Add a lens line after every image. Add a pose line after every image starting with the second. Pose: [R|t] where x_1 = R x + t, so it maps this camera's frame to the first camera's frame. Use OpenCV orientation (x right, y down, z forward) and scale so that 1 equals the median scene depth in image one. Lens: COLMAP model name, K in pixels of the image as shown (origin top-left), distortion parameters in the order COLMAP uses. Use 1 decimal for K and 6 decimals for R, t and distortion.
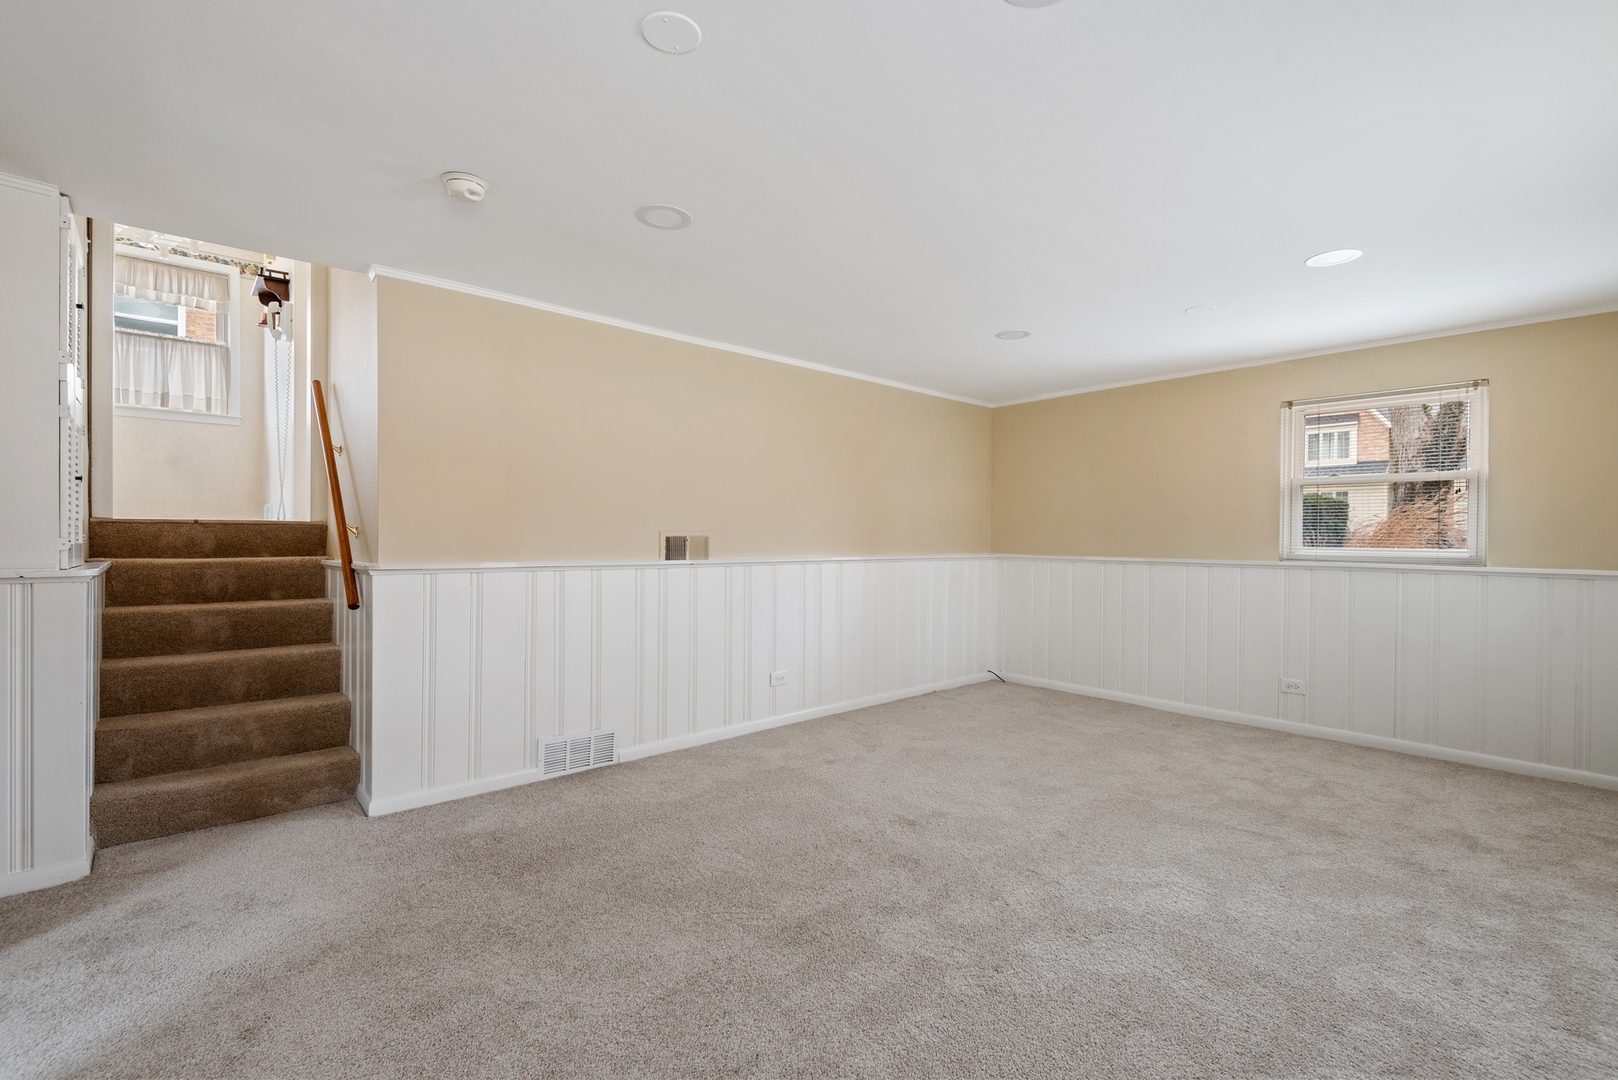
lens RADIAL K [[730.7, 0, 815.0], [0, 730.7, 555.7], [0, 0, 1]] dist [0.040898, -0.024792]
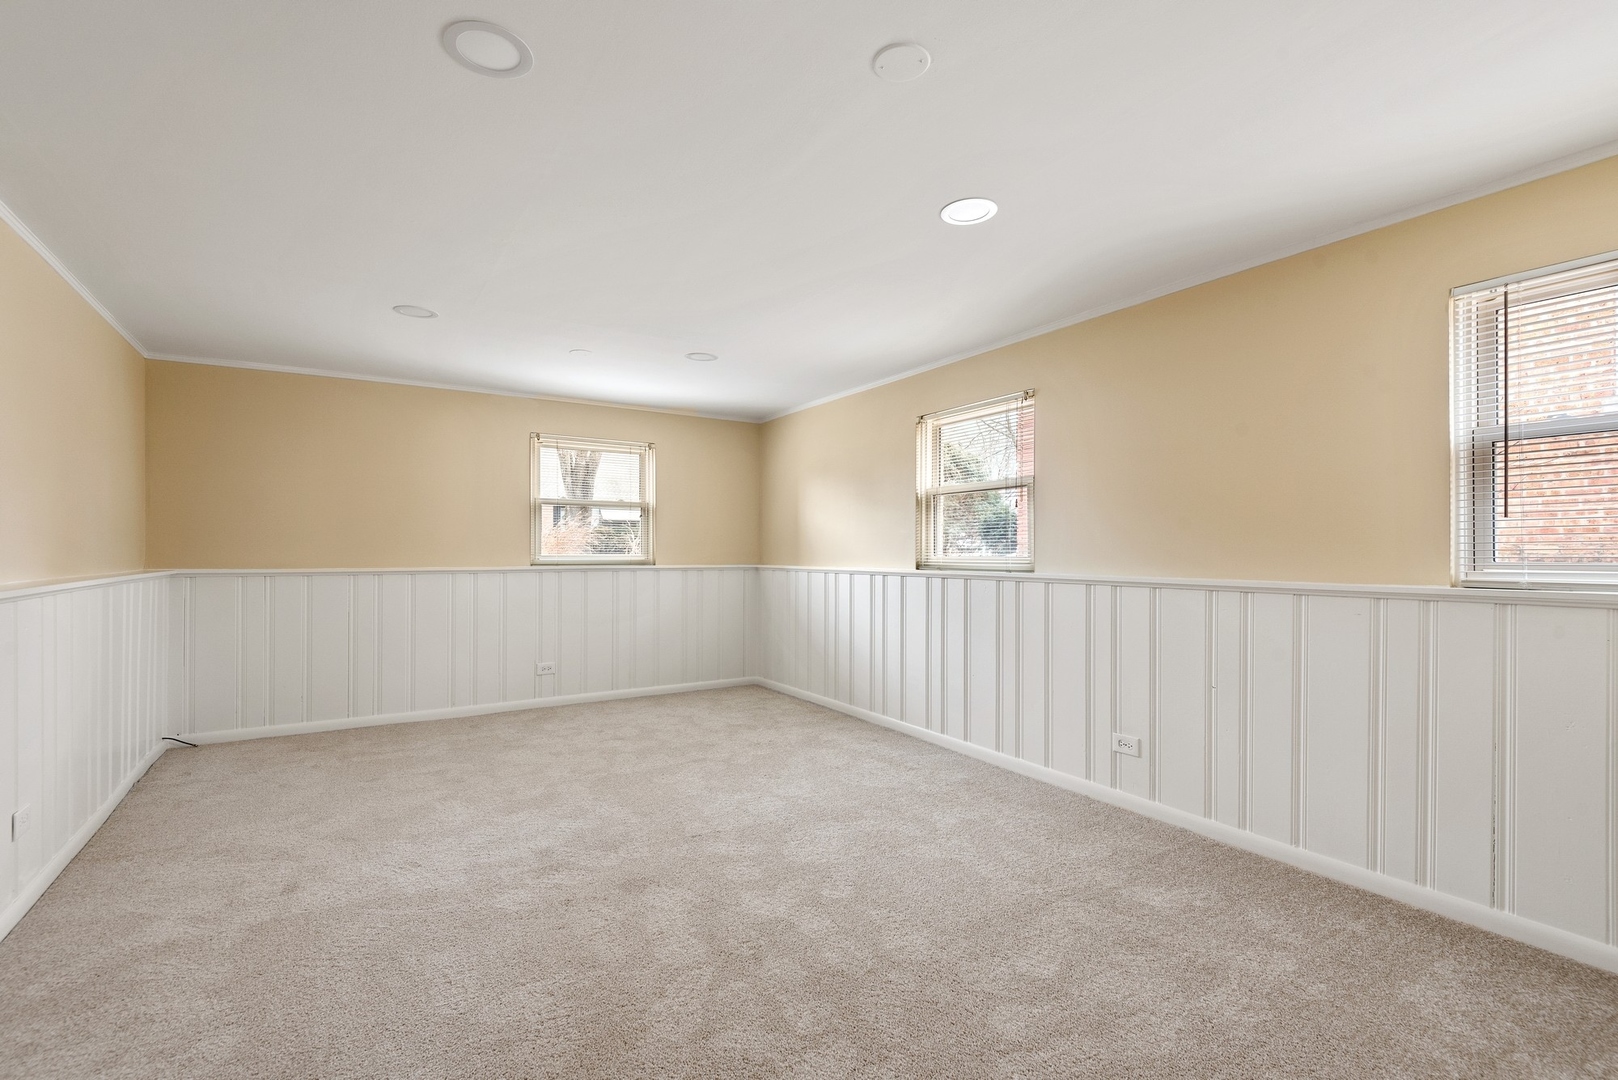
lens RADIAL K [[730.7, 0, 815.0], [0, 730.7, 555.7], [0, 0, 1]] dist [0.040898, -0.024792]
pose [[0.162357, -0.012560, 0.986652, -0.611732], [0.023892, 0.999676, 0.008794, -0.011676], [-0.986443, 0.022145, 0.162605, 0.472242]]
